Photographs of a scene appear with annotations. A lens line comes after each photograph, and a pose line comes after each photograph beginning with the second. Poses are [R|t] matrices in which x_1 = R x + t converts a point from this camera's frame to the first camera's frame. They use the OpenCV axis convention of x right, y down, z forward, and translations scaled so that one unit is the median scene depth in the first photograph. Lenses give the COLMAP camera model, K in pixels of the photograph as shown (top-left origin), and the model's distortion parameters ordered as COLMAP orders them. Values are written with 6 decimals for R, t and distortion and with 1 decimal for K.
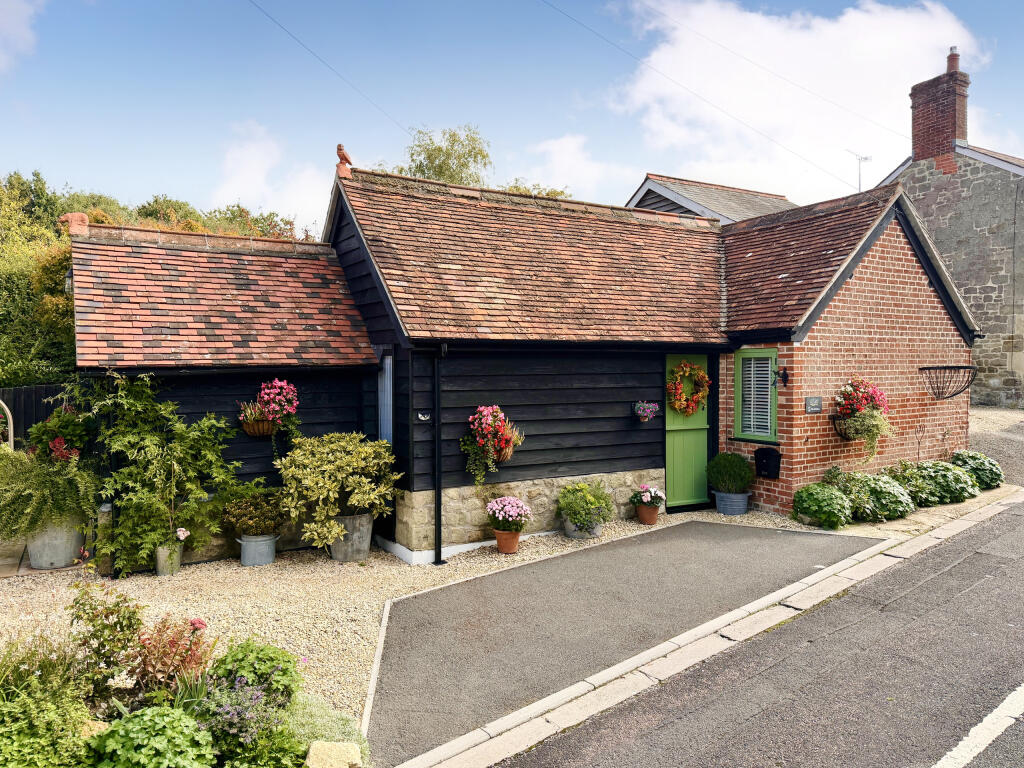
lens RADIAL K [[734.9, 0, 512.0], [0, 734.9, 384.0], [0, 0, 1]] dist [0.158335, -0.238901]
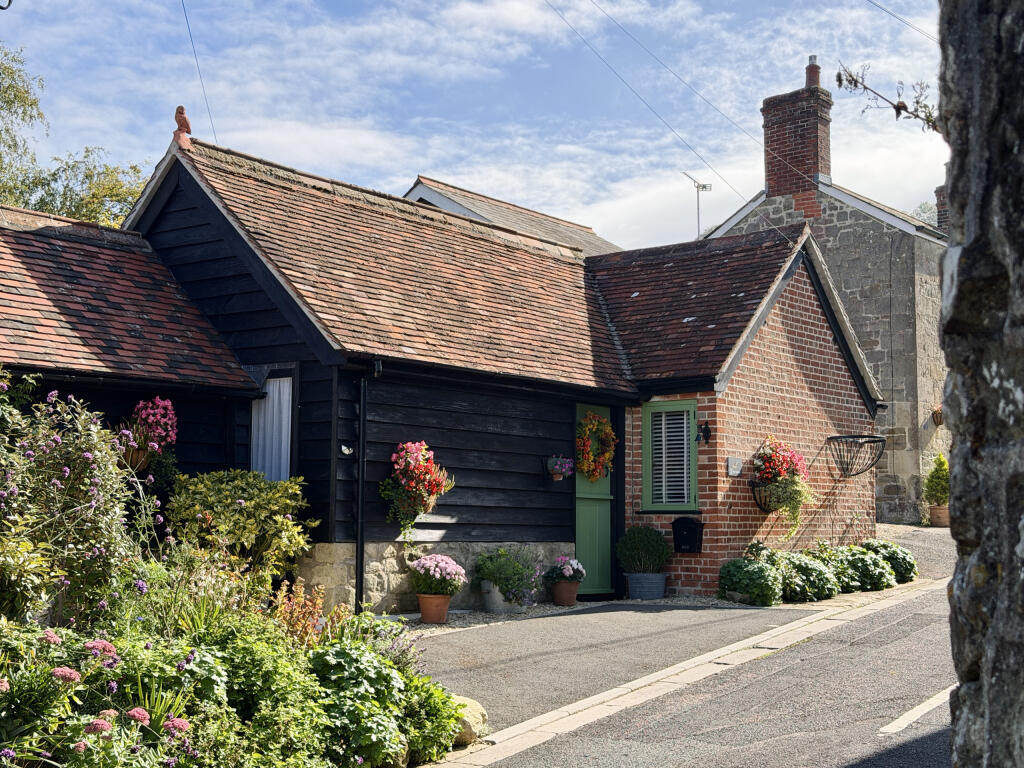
lens RADIAL K [[1422.2, 0, 511.2], [0, 1422.2, 366.9], [0, 0, 1]] dist [0.202271, 0.040286]
pose [[0.933082, 0.052068, 0.355874, -0.414776], [-0.003844, 0.990853, -0.134894, 0.132841], [-0.359642, 0.124499, 0.924747, -0.426005]]
